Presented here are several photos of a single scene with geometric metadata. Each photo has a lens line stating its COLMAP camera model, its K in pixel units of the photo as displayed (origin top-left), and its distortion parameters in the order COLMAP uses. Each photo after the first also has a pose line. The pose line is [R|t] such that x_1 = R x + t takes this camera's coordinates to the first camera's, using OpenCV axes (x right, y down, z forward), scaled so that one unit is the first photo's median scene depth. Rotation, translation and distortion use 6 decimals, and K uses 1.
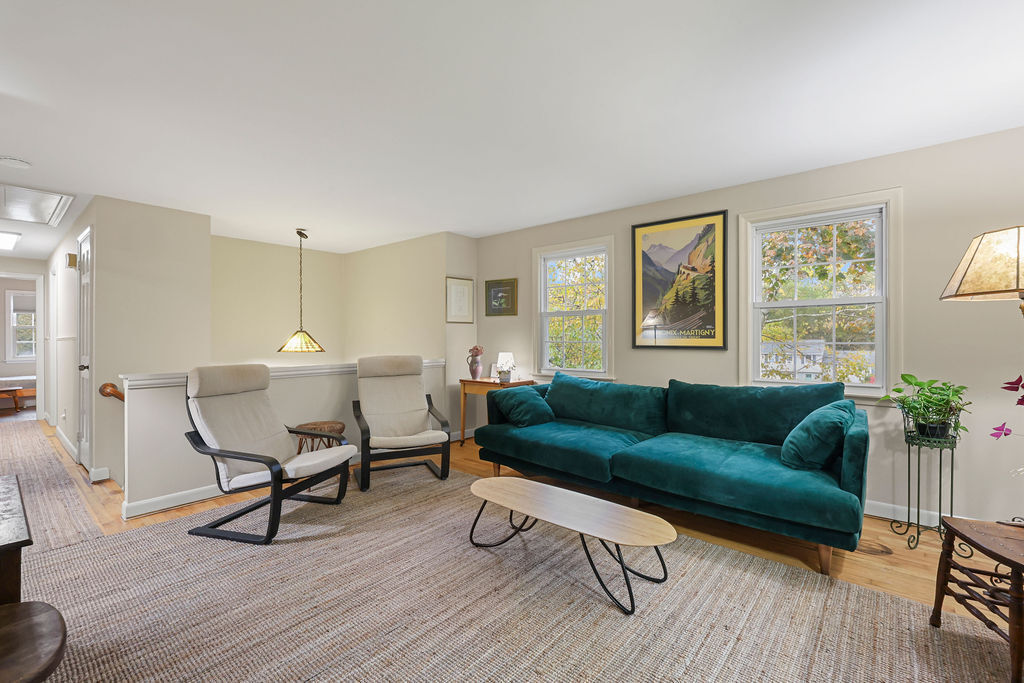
lens RADIAL K [[445.3, 0, 514.0], [0, 445.3, 338.8], [0, 0, 1]] dist [0.001850, 0.000529]
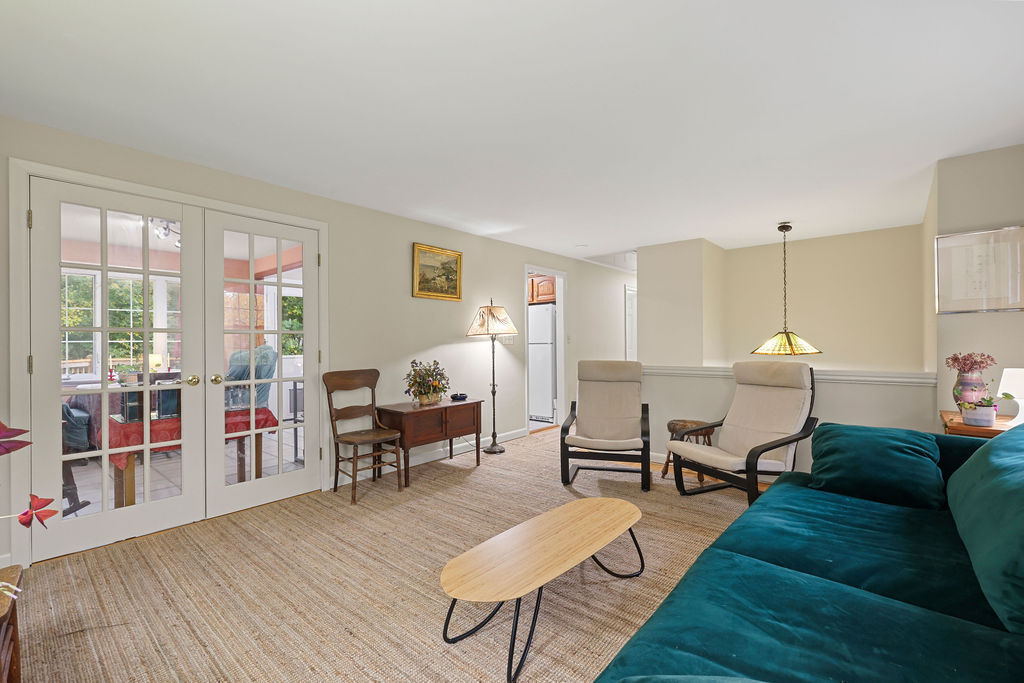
lens RADIAL K [[445.3, 0, 513.3], [0, 445.3, 340.9], [0, 0, 1]] dist [0.001850, 0.000529]
pose [[-0.000459, -0.002164, -0.999998, 0.690345], [-0.000348, 0.999998, -0.002164, 0.003731], [1.000000, 0.000347, -0.000460, 0.669551]]
